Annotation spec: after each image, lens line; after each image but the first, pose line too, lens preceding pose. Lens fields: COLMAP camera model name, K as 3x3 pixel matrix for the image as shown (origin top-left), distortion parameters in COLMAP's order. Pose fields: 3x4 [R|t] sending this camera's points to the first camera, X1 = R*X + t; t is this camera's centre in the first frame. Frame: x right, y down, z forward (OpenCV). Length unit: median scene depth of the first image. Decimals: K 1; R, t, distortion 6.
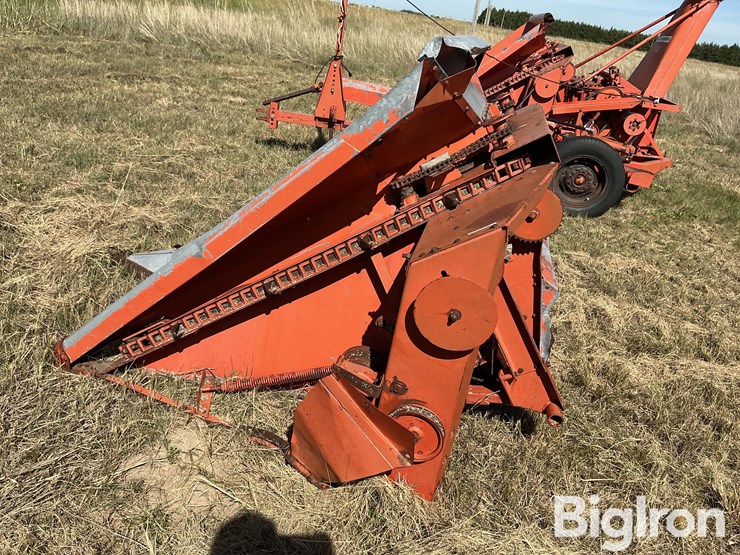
lens RADIAL K [[619.2, 0, 369.0], [0, 619.2, 275.7], [0, 0, 1]] dist [0.124753, -0.268076]
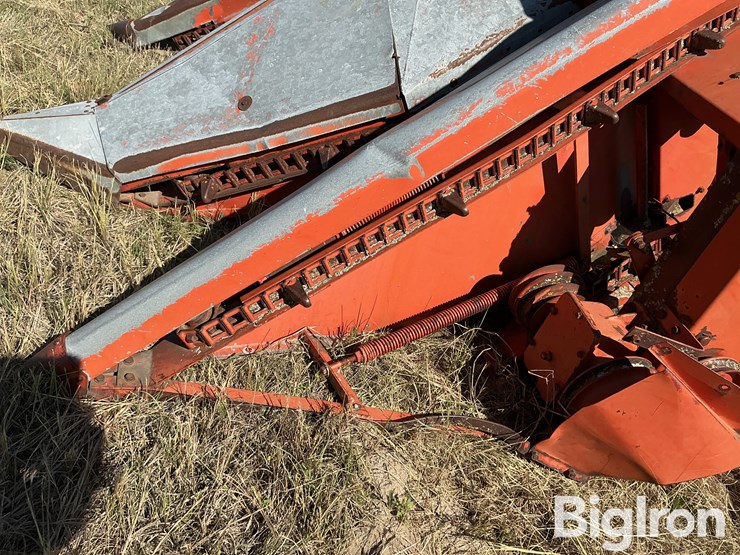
lens RADIAL K [[619.2, 0, 369.0], [0, 619.2, 275.7], [0, 0, 1]] dist [0.124753, -0.268076]
pose [[0.900781, -0.178394, 0.395942, -0.478287], [0.032792, 0.937070, 0.347599, -0.124643], [-0.433035, -0.300127, 0.849944, 0.498236]]
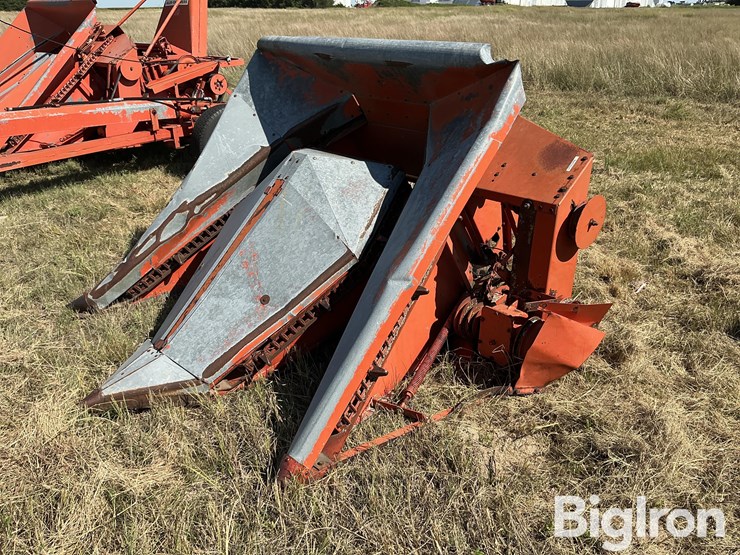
lens RADIAL K [[614.2, 0, 370.0], [0, 614.2, 277.5], [0, 0, 1]] dist [0.177526, -0.398092]
pose [[0.560255, -0.456412, 0.691233, -0.962395], [0.403057, 0.879256, 0.253877, -0.318124], [-0.723643, 0.136370, 0.676568, 0.297845]]
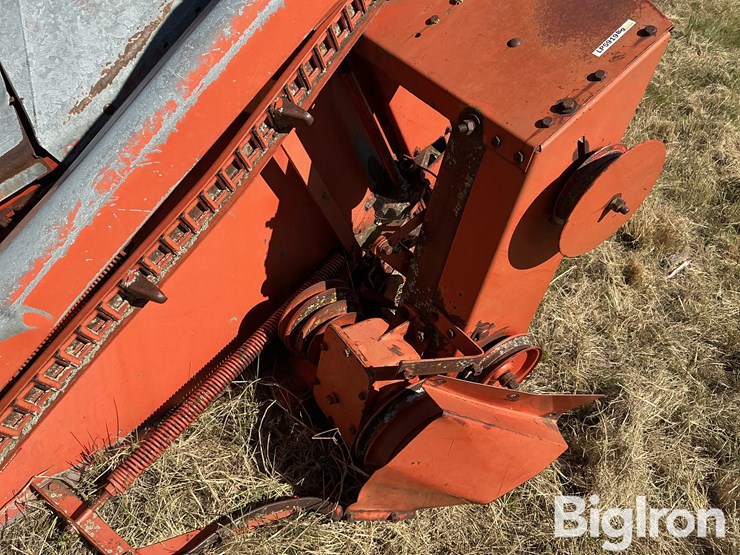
lens RADIAL K [[619.2, 0, 369.0], [0, 619.2, 275.7], [0, 0, 1]] dist [0.124753, -0.268076]
pose [[0.678027, -0.508382, 0.530875, -0.284905], [0.233058, 0.833666, 0.500685, -0.177696], [-0.697111, -0.215753, 0.683730, 0.566657]]
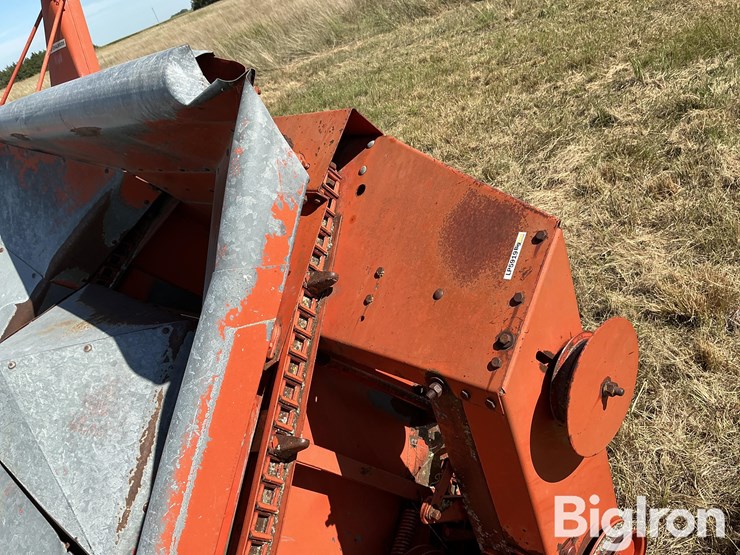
lens RADIAL K [[619.2, 0, 369.0], [0, 619.2, 275.7], [0, 0, 1]] dist [0.124753, -0.268076]
pose [[0.466954, -0.663685, 0.584360, -0.181858], [0.677247, 0.693321, 0.246259, -0.232038], [-0.568587, 0.280765, 0.773227, 0.493689]]
